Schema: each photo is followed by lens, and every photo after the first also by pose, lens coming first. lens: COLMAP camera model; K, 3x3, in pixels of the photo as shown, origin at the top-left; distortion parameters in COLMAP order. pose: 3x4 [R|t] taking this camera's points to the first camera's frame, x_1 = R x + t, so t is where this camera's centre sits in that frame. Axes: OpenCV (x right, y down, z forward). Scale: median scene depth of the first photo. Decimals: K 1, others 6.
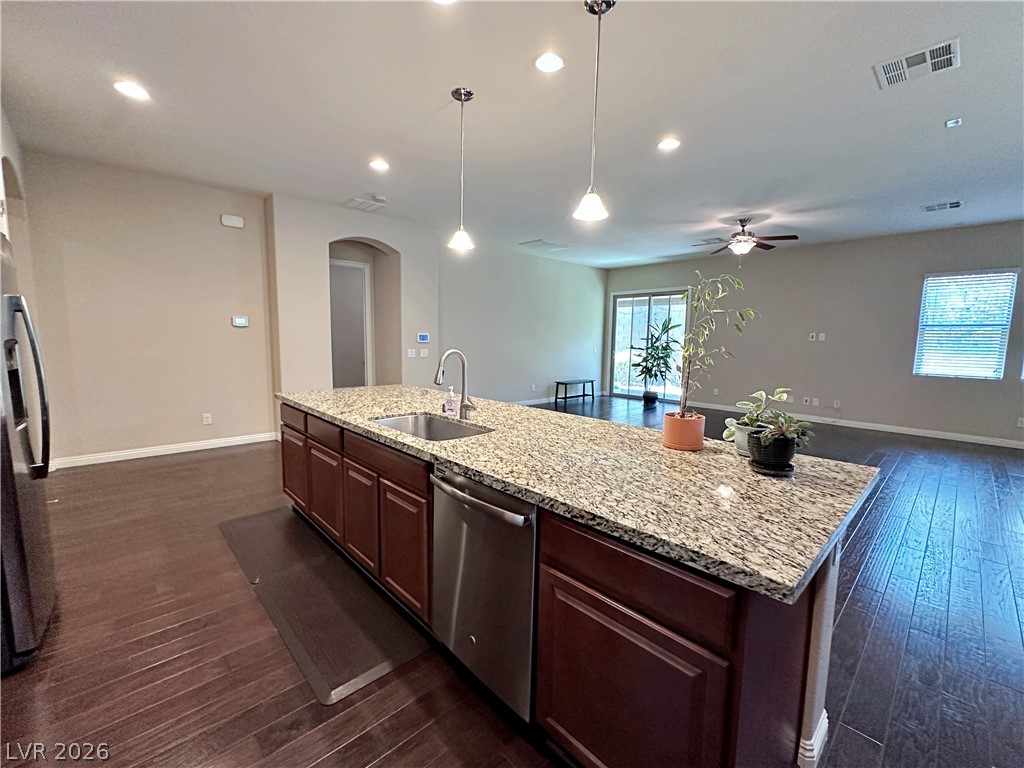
lens RADIAL K [[426.8, 0, 511.2], [0, 426.8, 385.7], [0, 0, 1]] dist [-0.008845, 0.000814]
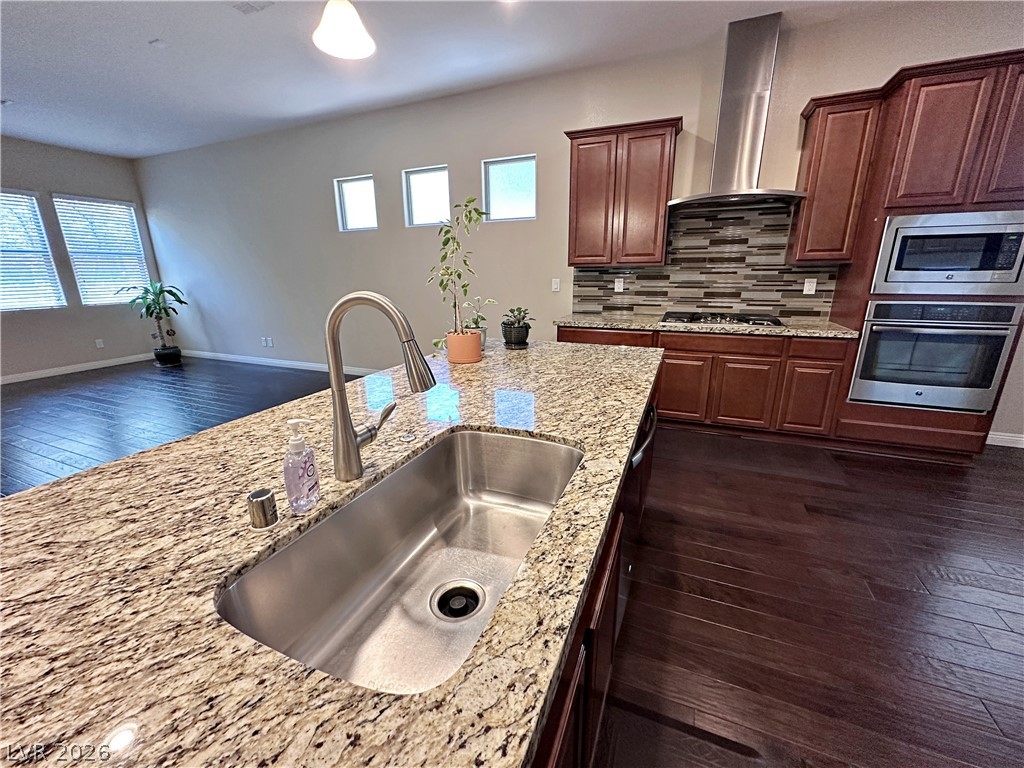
lens RADIAL K [[409.9, 0, 514.2], [0, 409.9, 384.1], [0, 0, 1]] dist [-0.003506, 0.000158]
pose [[-0.409249, -0.255623, 0.875884, -0.466236], [0.106860, 0.939919, 0.324241, -0.102803], [-0.906144, 0.226293, -0.357345, 0.976727]]
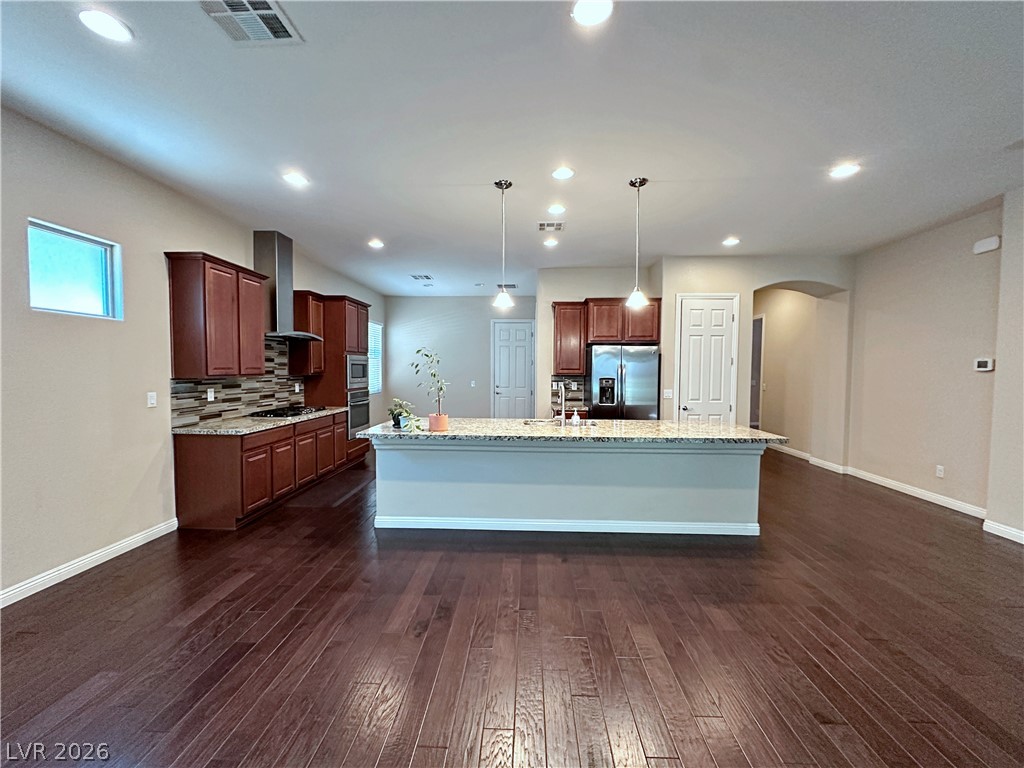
lens RADIAL K [[408.2, 0, 511.7], [0, 408.2, 385.1], [0, 0, 1]] dist [-0.004906, 0.000369]
pose [[-0.713977, 0.009903, -0.700099, 1.155518], [-0.093811, 0.989532, 0.109667, -0.239567], [0.693856, 0.143976, -0.705574, 1.966892]]
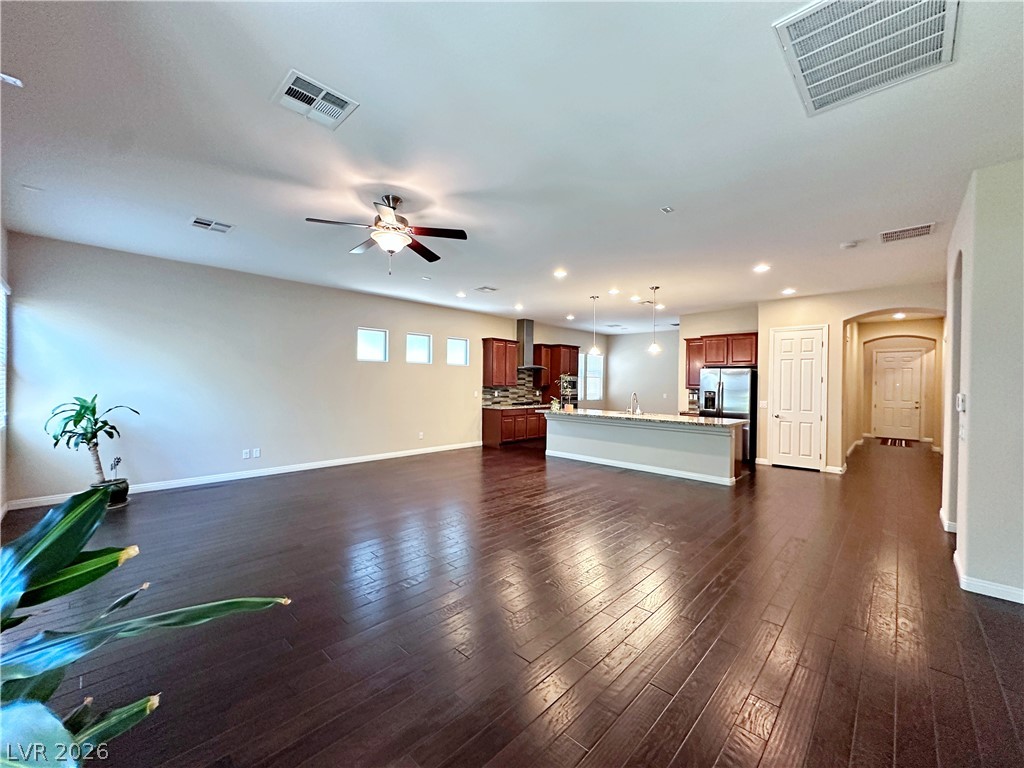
lens RADIAL K [[408.2, 0, 511.7], [0, 408.2, 385.1], [0, 0, 1]] dist [-0.004906, 0.000369]
pose [[-0.998088, -0.026968, -0.055620, 0.943196], [-0.033424, 0.992377, 0.118624, -0.464351], [0.051997, 0.120256, -0.991380, 3.893089]]
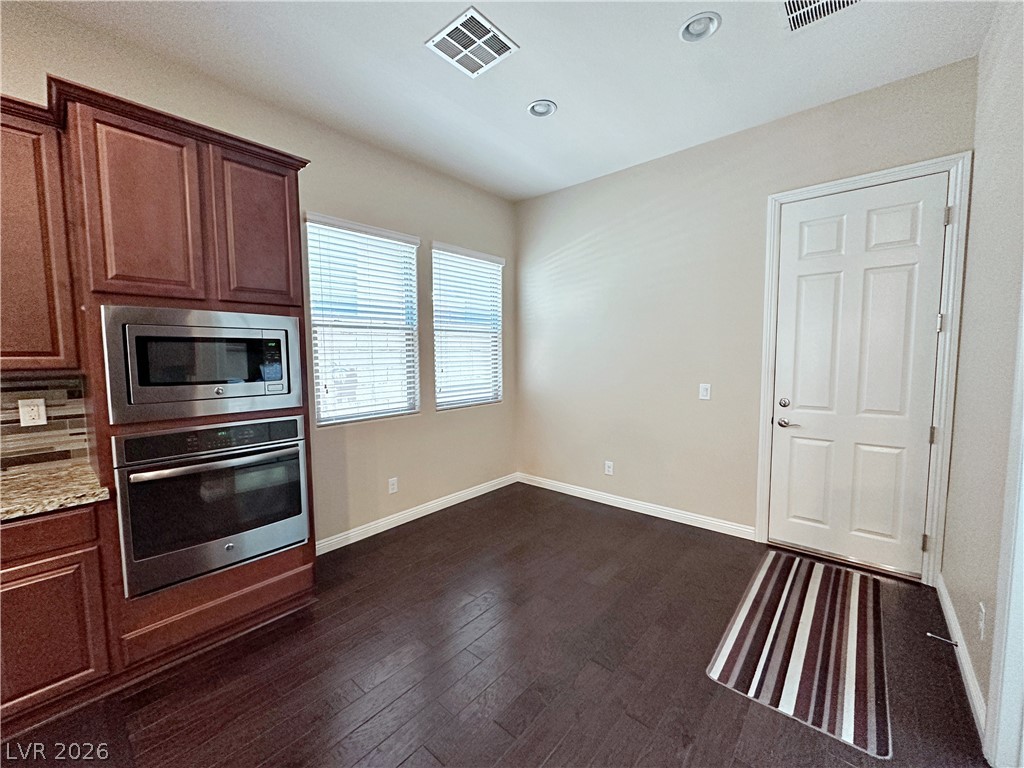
lens RADIAL K [[408.2, 0, 511.7], [0, 408.2, 385.1], [0, 0, 1]] dist [-0.004906, 0.000369]
pose [[-0.994904, 0.001931, -0.100804, -0.418833], [-0.016814, 0.982638, 0.184768, -0.069561], [0.099410, 0.185522, -0.977599, 0.353276]]
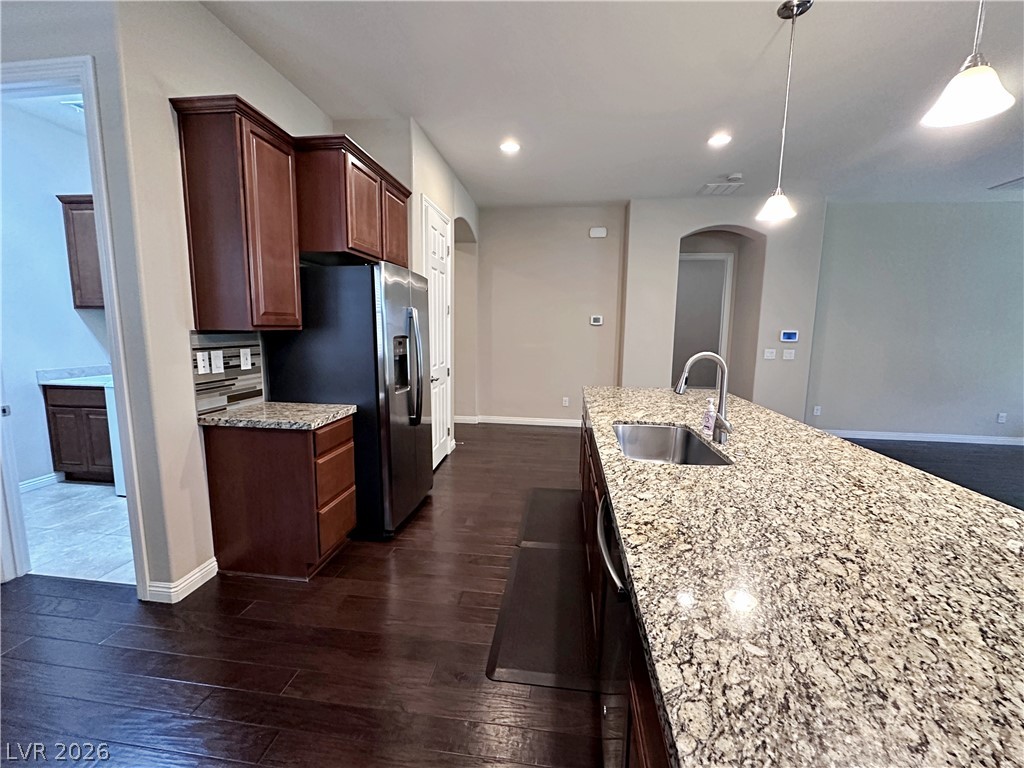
lens RADIAL K [[426.8, 0, 511.2], [0, 426.8, 385.7], [0, 0, 1]] dist [-0.008845, 0.000814]
pose [[0.635909, 0.095984, -0.765772, 0.233069], [-0.090270, 0.994676, 0.049713, -0.027838], [0.766466, 0.037513, 0.641188, 0.209135]]
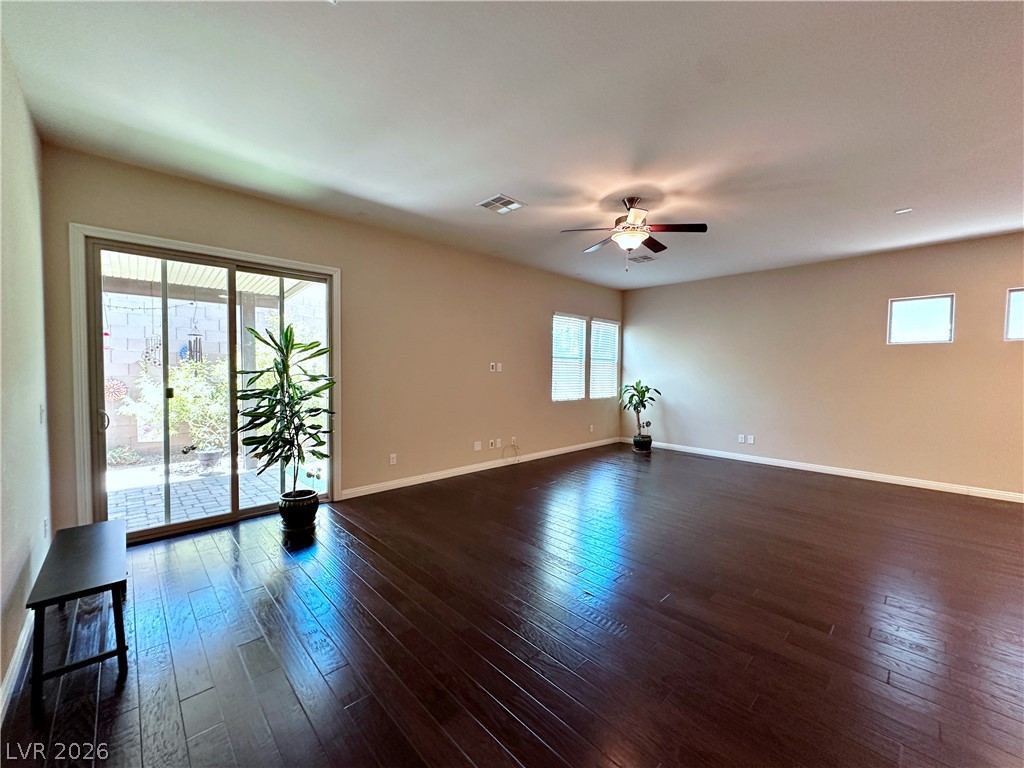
lens RADIAL K [[408.2, 0, 511.7], [0, 408.2, 385.1], [0, 0, 1]] dist [-0.004906, 0.000369]
pose [[-0.004867, -0.055664, 0.998438, -0.282302], [0.099903, 0.993427, 0.055871, -0.362541], [-0.994985, 0.100018, 0.000726, 2.898103]]
